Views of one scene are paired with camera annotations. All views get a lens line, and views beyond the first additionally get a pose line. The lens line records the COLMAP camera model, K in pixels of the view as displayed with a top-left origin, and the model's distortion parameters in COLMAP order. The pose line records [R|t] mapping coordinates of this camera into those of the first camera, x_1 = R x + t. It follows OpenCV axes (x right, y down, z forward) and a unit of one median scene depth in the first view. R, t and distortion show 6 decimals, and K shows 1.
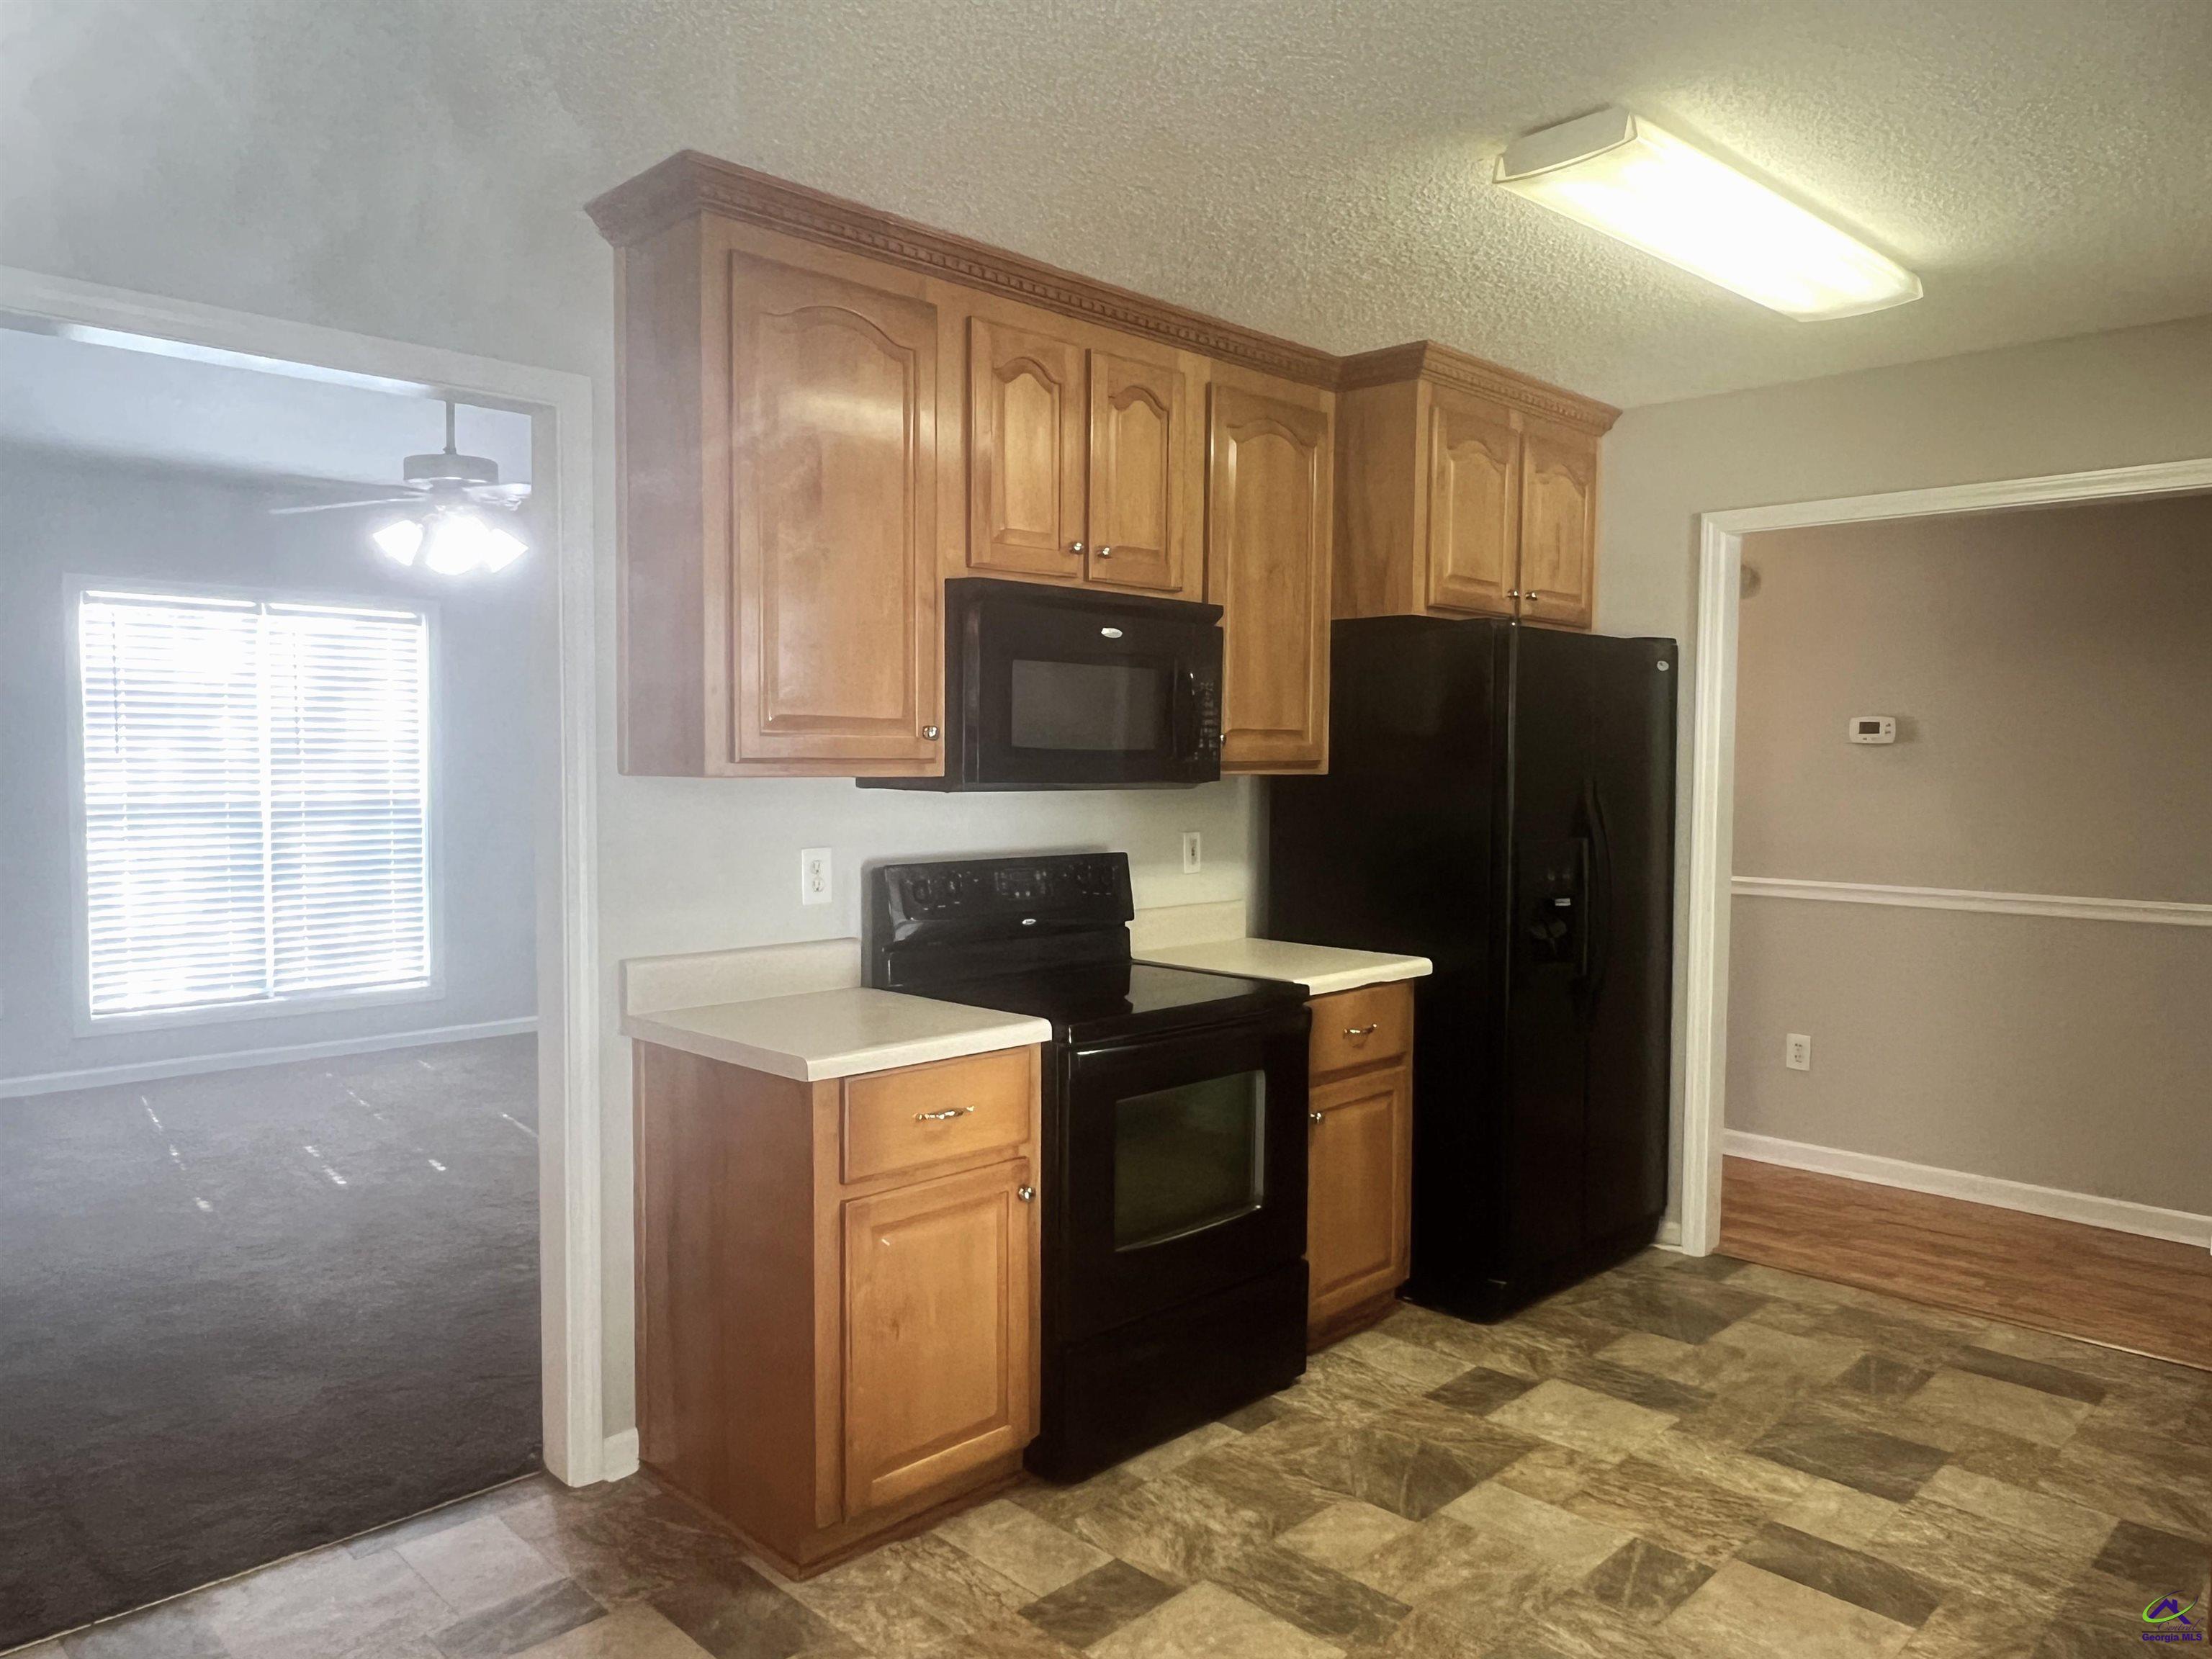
lens RADIAL K [[1496.4, 0, 1091.9], [0, 1496.4, 830.4], [0, 0, 1]] dist [-0.002379, -0.000600]
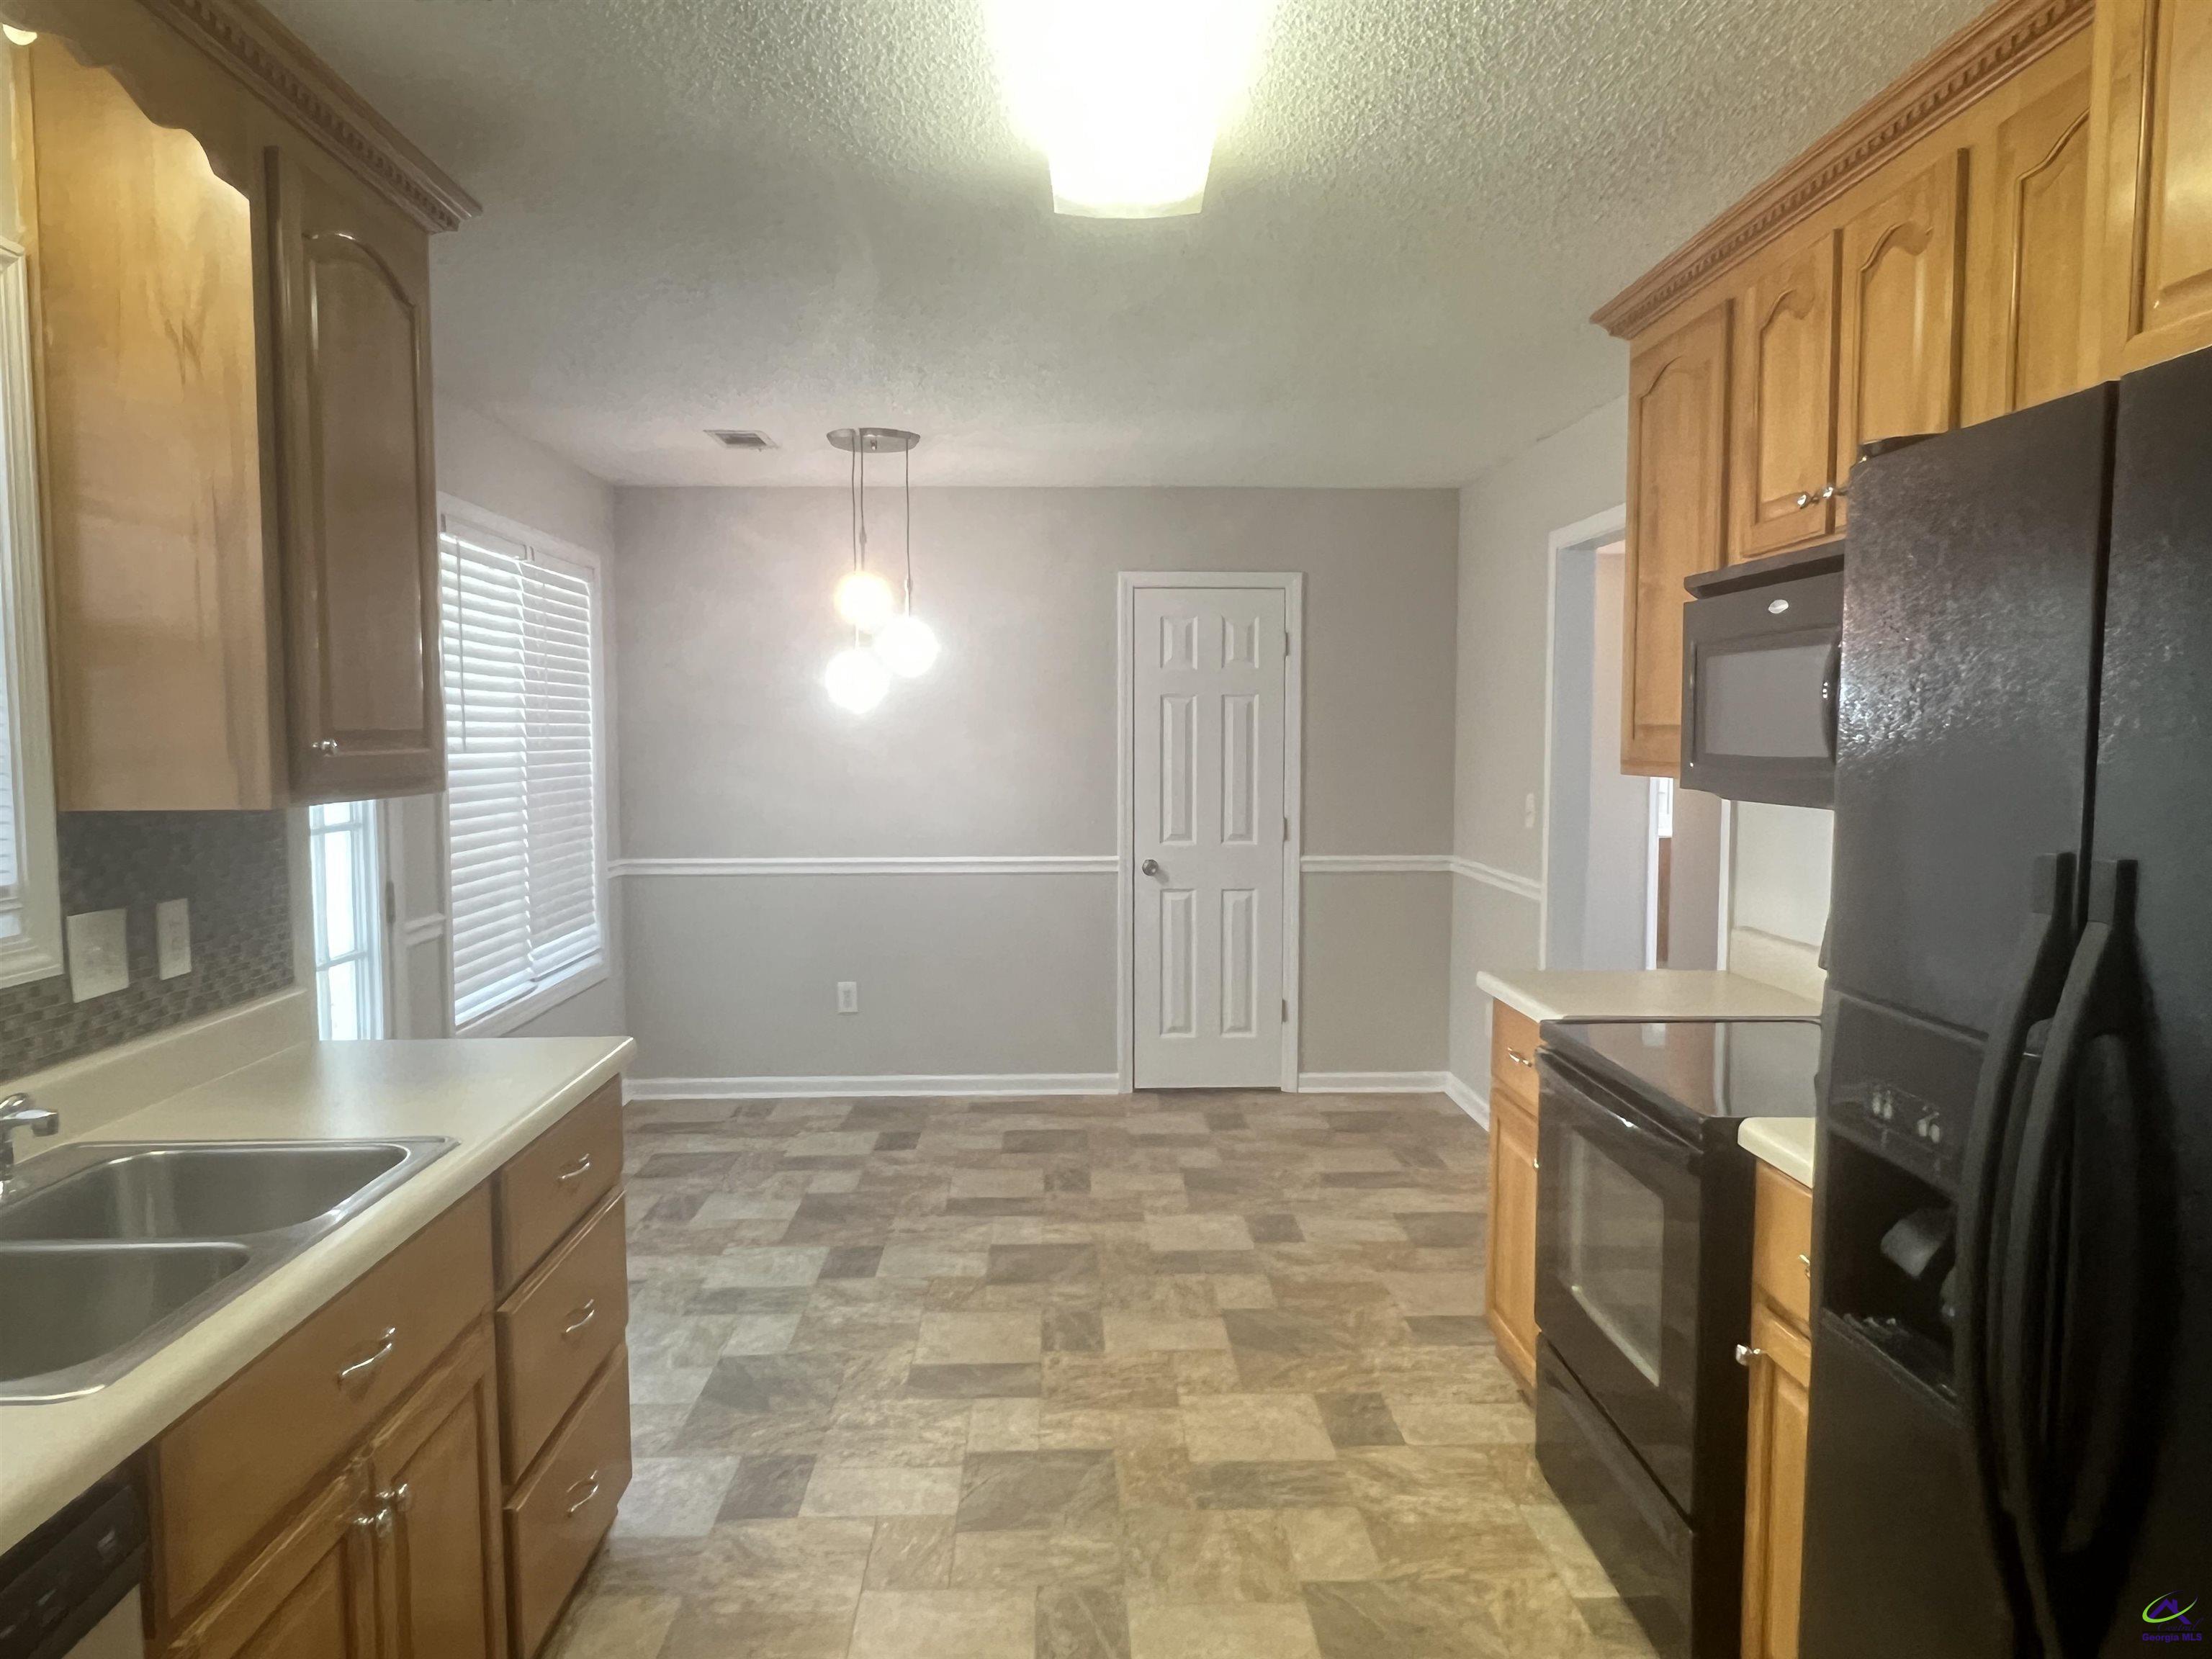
lens RADIAL K [[1475.3, 0, 1091.4], [0, 1475.3, 832.5], [0, 0, 1]] dist [-0.005582, -0.001097]
pose [[-0.687199, 0.043872, -0.725143, 0.834946], [-0.038045, 0.994632, 0.096230, -0.076206], [0.725472, 0.093717, -0.681841, 1.302174]]
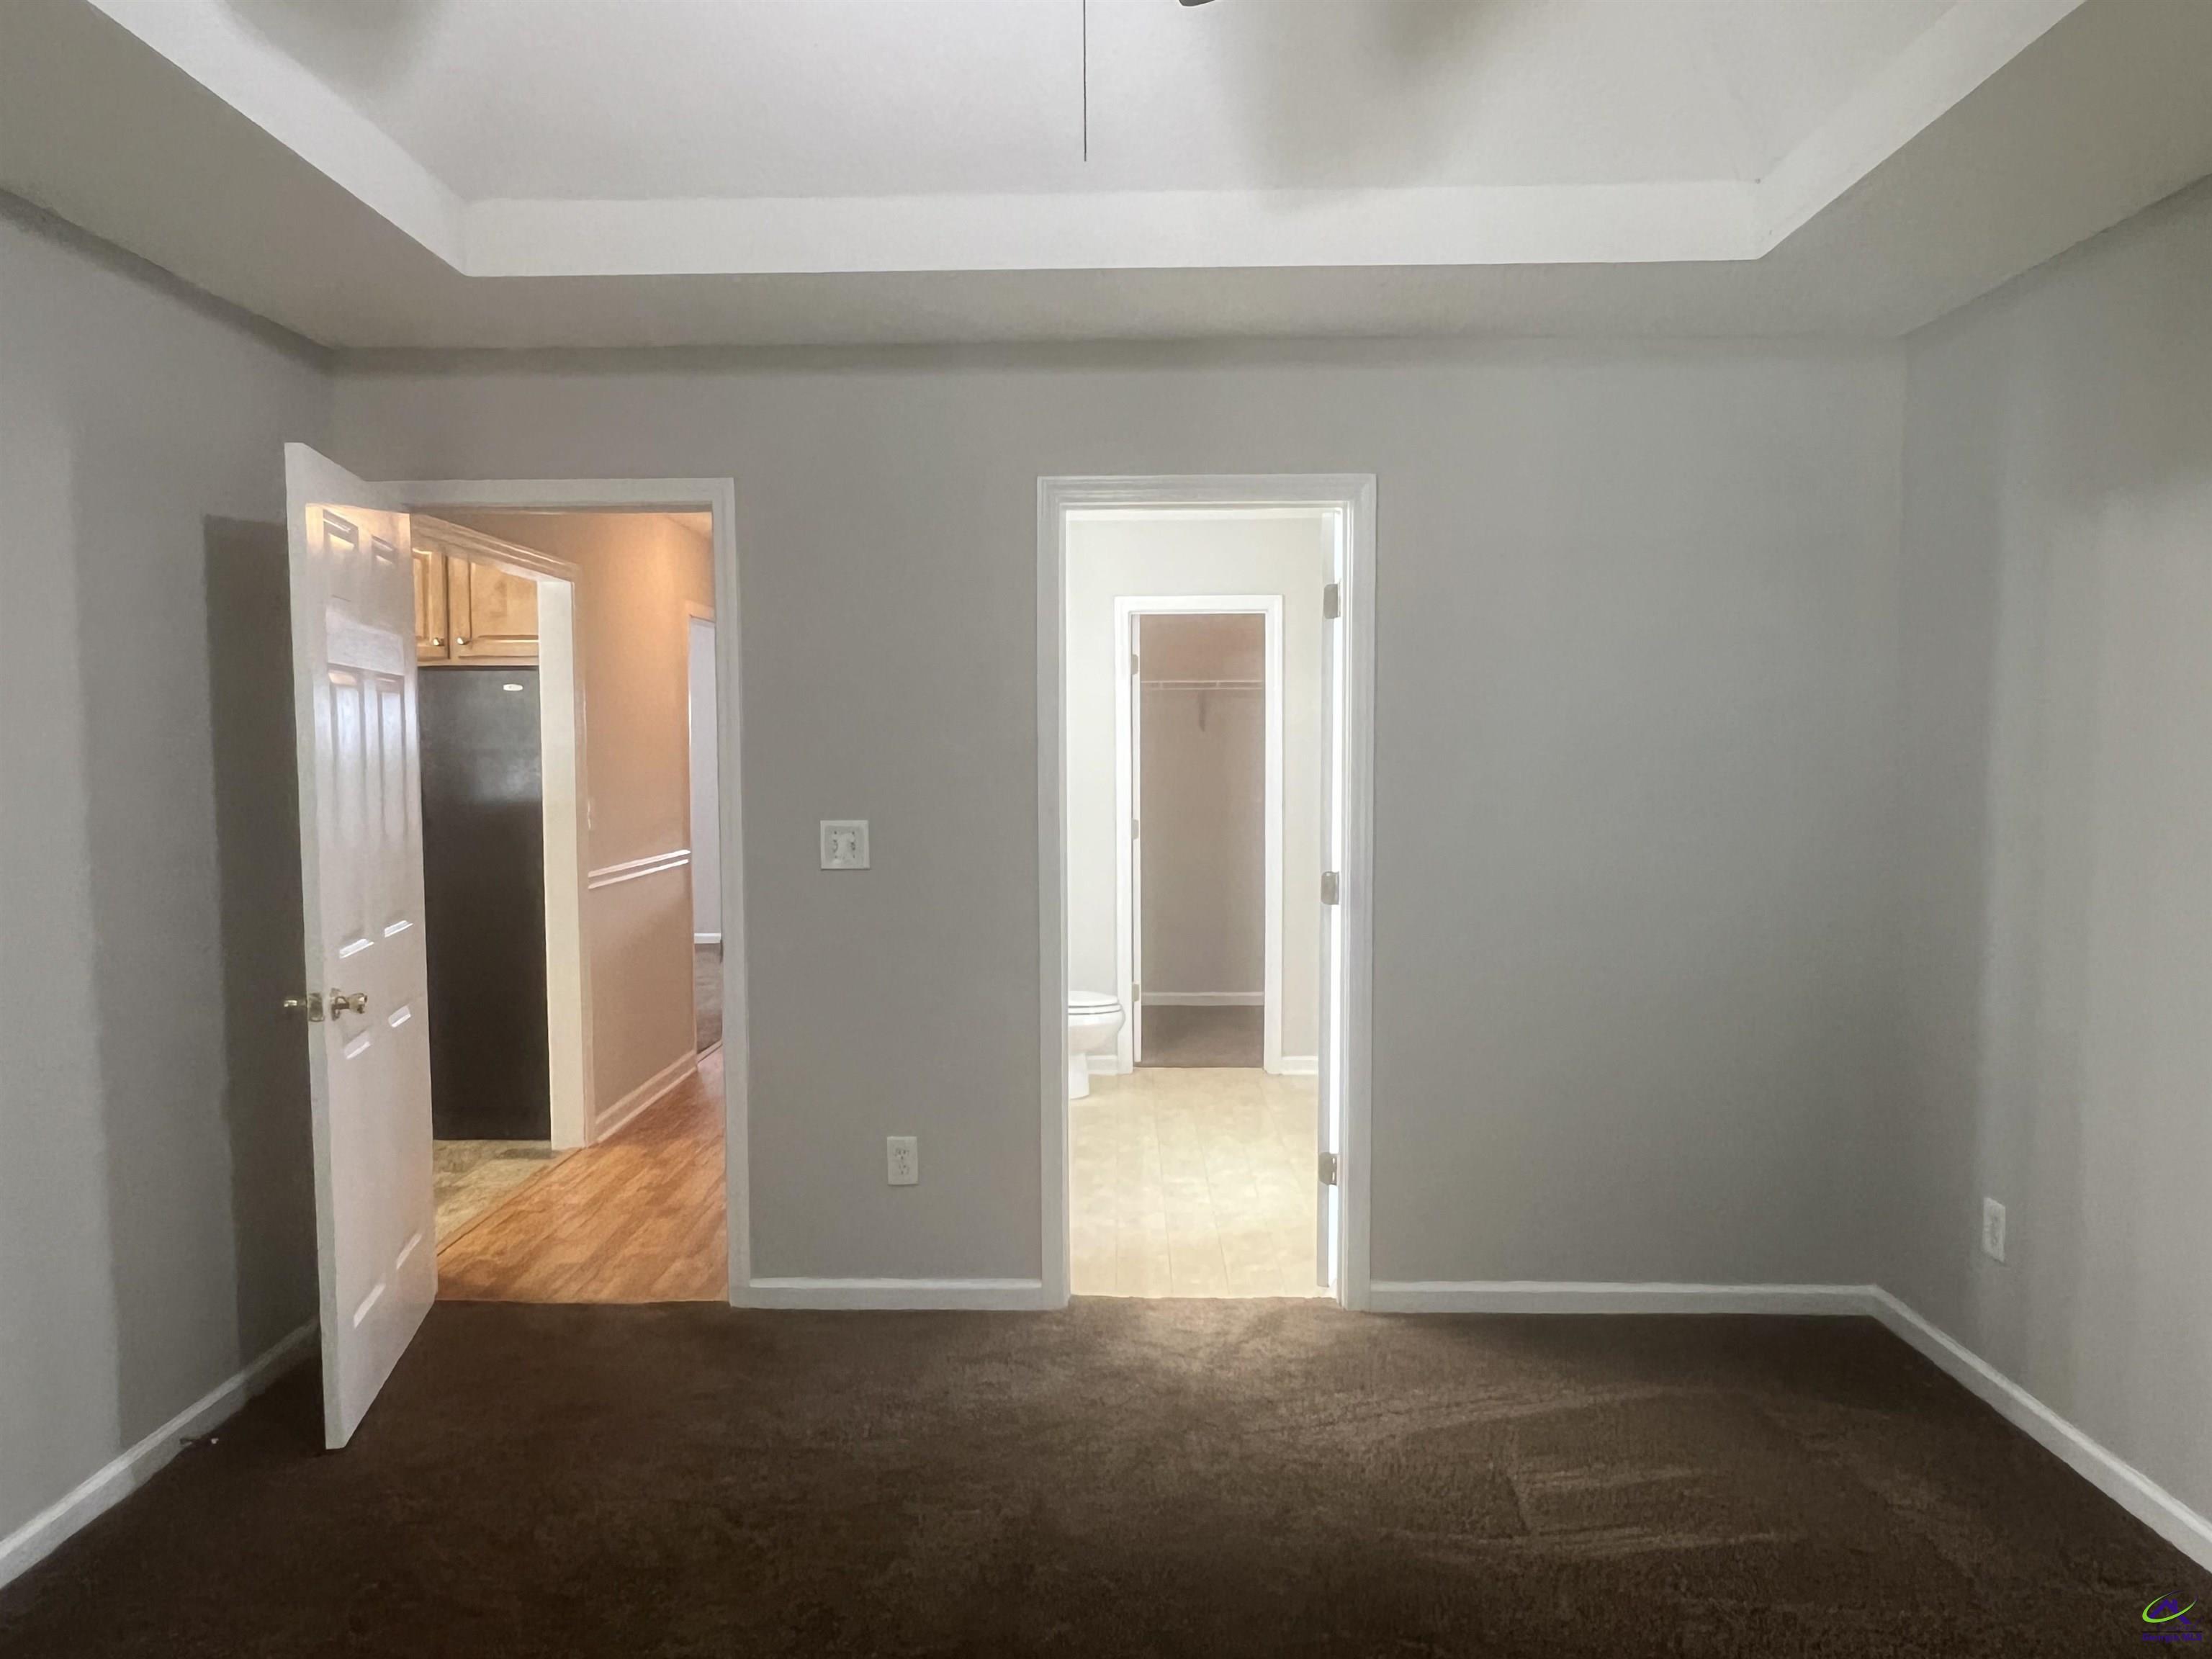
lens RADIAL K [[1446.1, 0, 1088.8], [0, 1446.1, 830.0], [0, 0, 1]] dist [-0.001362, -0.001020]
pose [[0.696709, 0.026995, -0.716846, 2.151381], [-0.022570, 0.999622, 0.015708, -0.020818], [0.716999, 0.005235, 0.697055, 0.635217]]
